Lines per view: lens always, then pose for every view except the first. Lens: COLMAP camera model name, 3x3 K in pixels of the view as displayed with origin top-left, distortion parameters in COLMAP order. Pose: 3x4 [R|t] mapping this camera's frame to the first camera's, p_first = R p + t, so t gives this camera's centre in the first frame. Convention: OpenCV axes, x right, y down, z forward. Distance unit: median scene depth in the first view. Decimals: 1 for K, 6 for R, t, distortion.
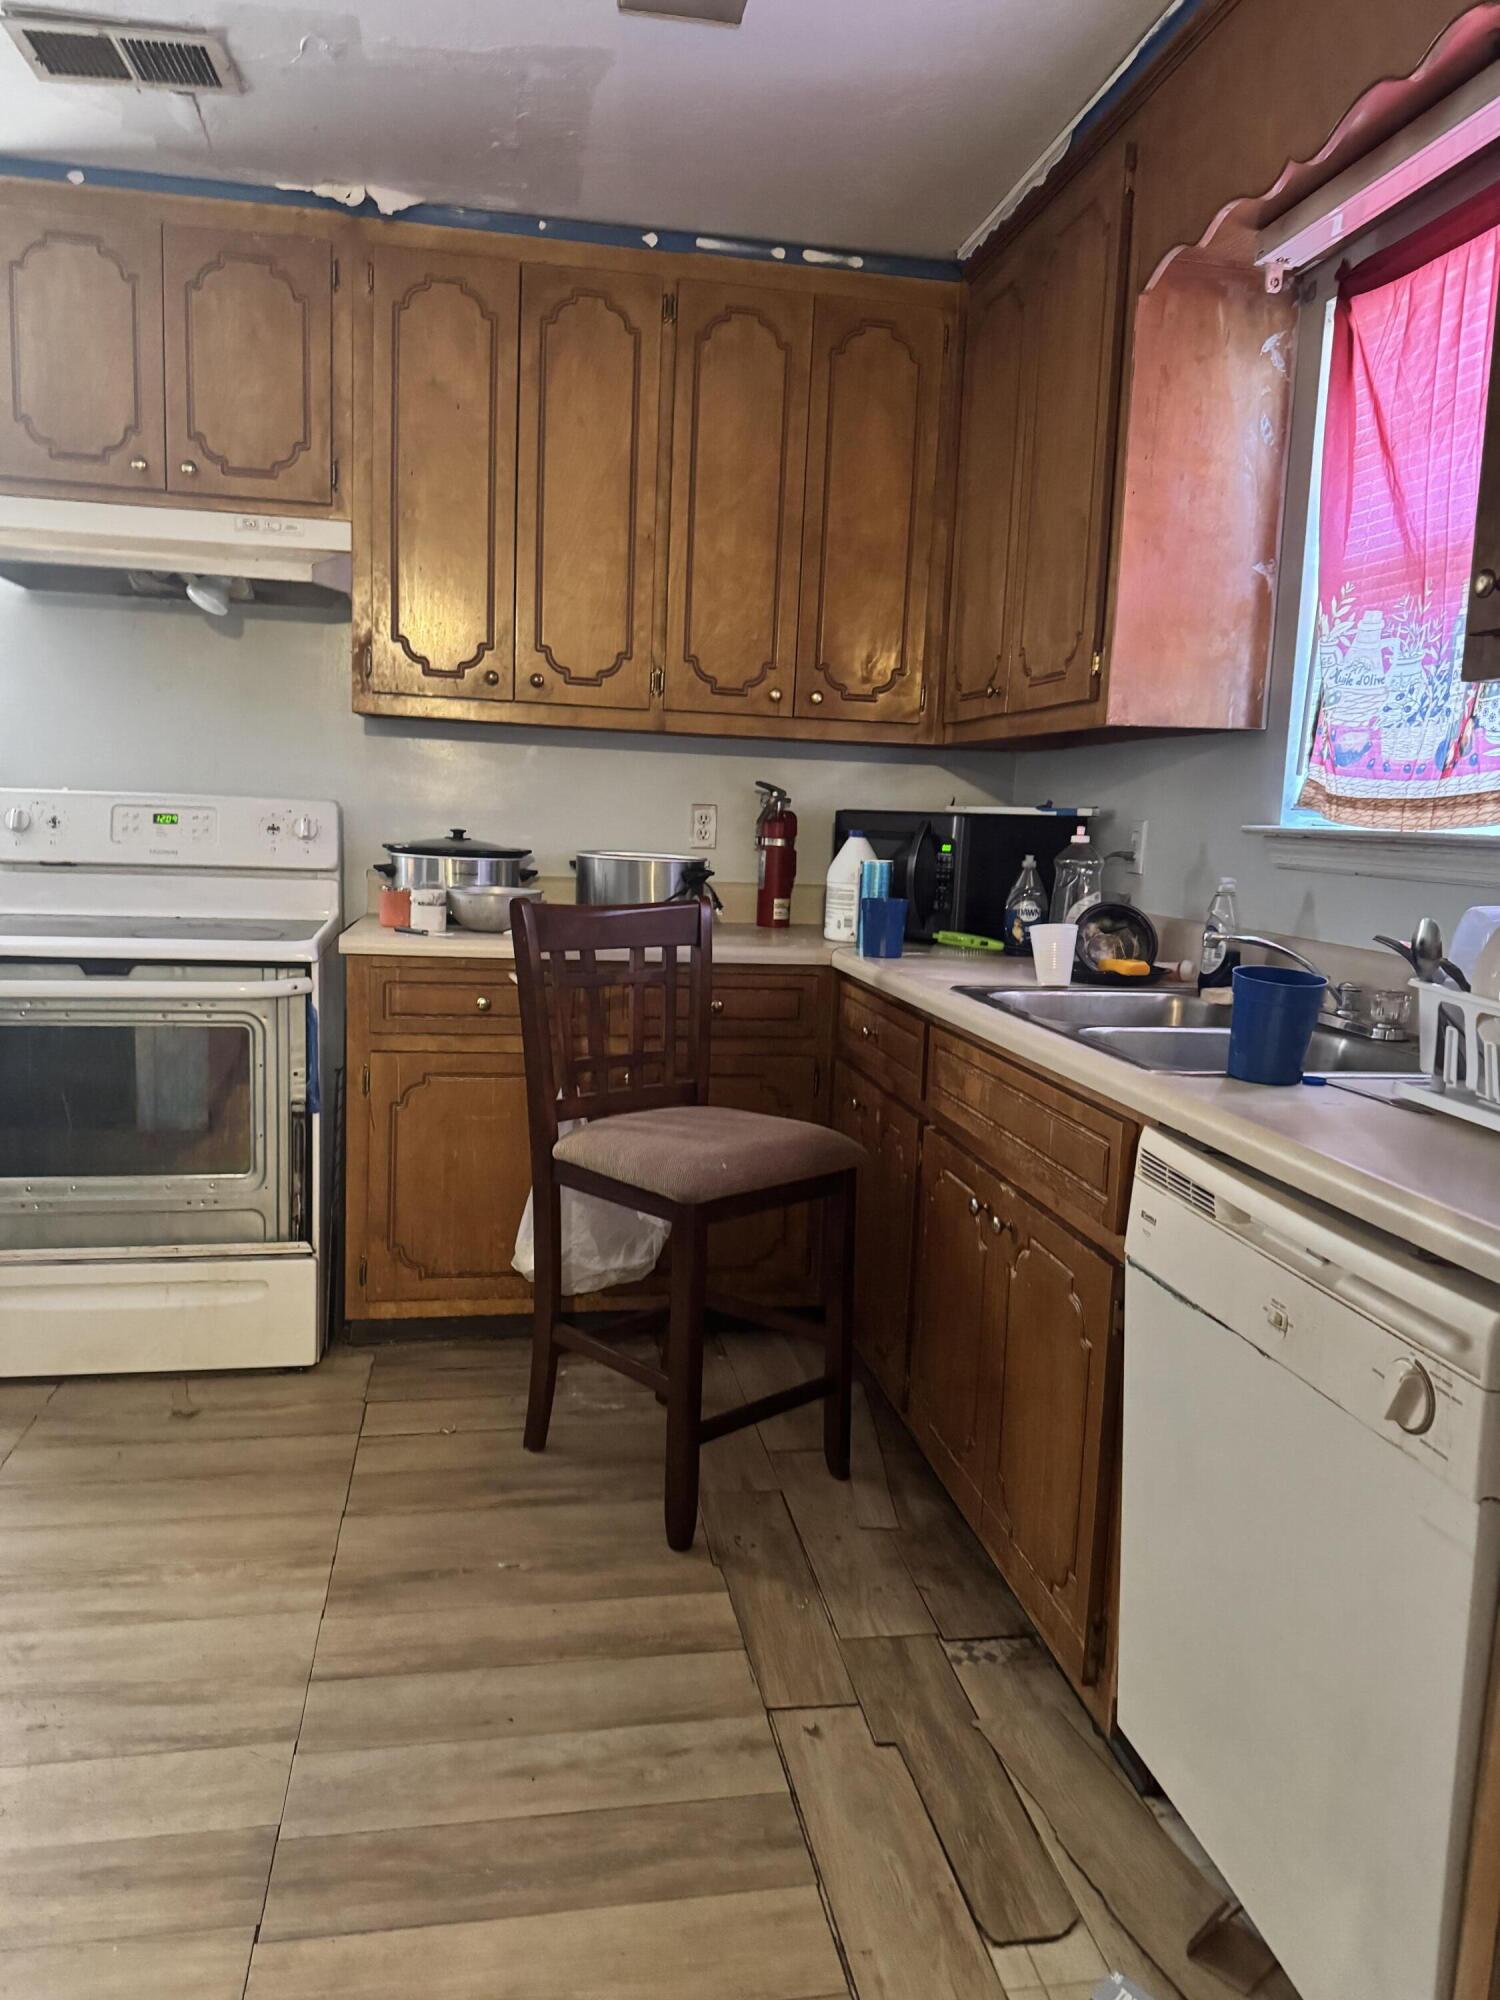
lens RADIAL K [[1420.3, 0, 744.3], [0, 1420.3, 994.5], [0, 0, 1]] dist [0.079325, -0.105587]
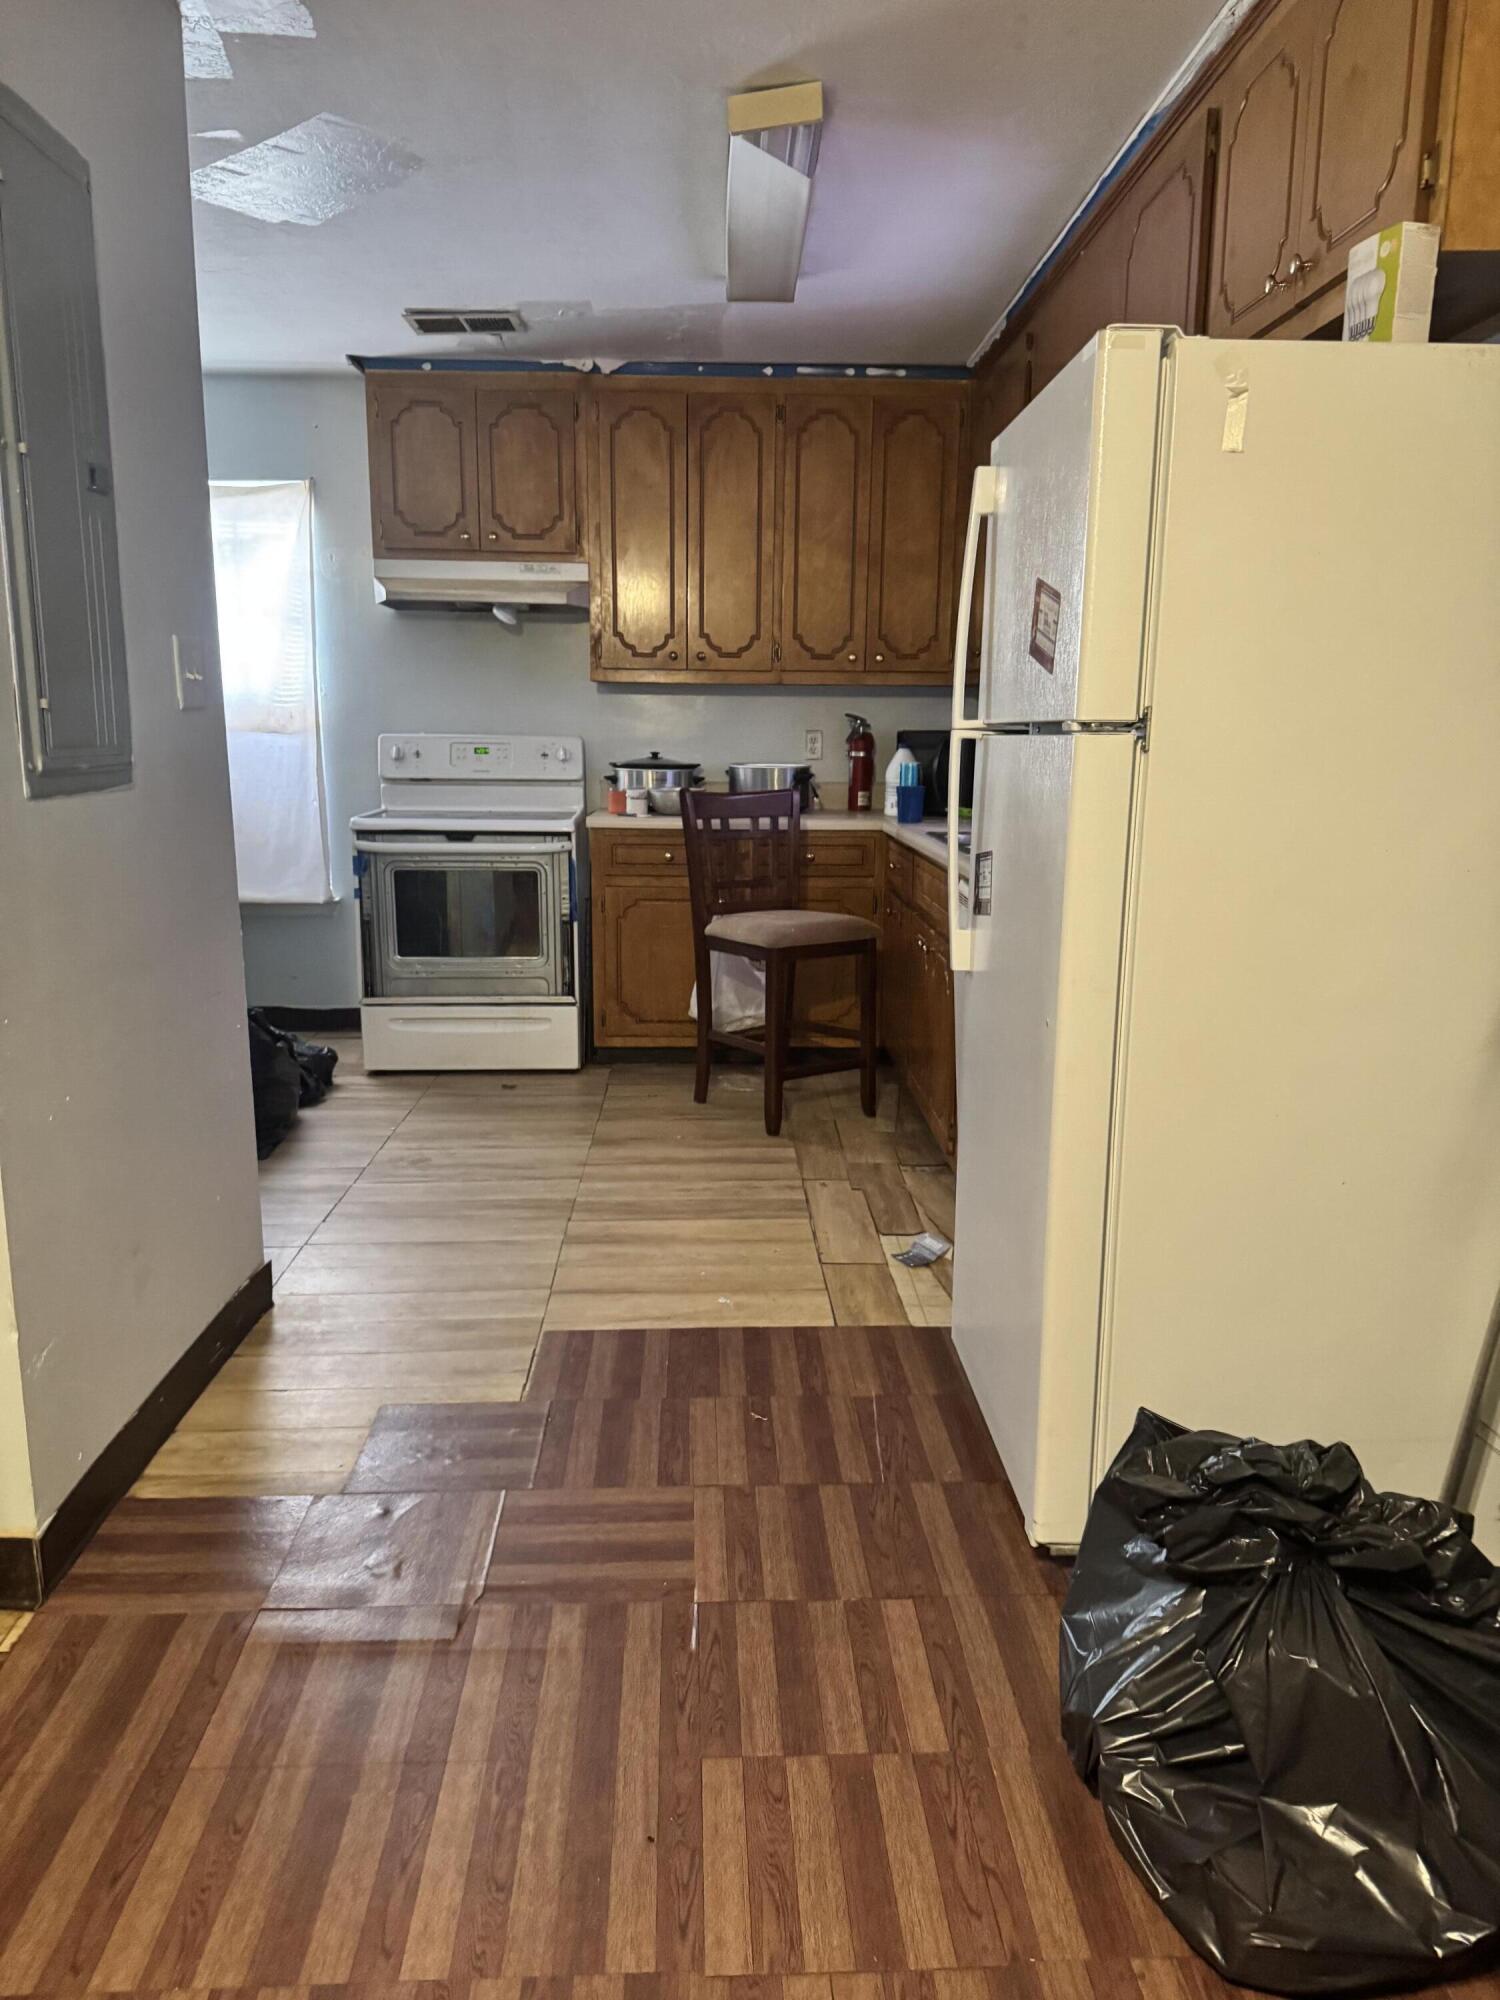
lens RADIAL K [[1402.4, 0, 729.6], [0, 1402.4, 998.2], [0, 0, 1]] dist [0.180629, -0.388579]
pose [[0.987244, -0.001937, -0.159201, 0.146382], [0.011196, 0.998295, 0.057283, 0.076890], [0.158819, -0.058335, 0.985583, -0.616425]]
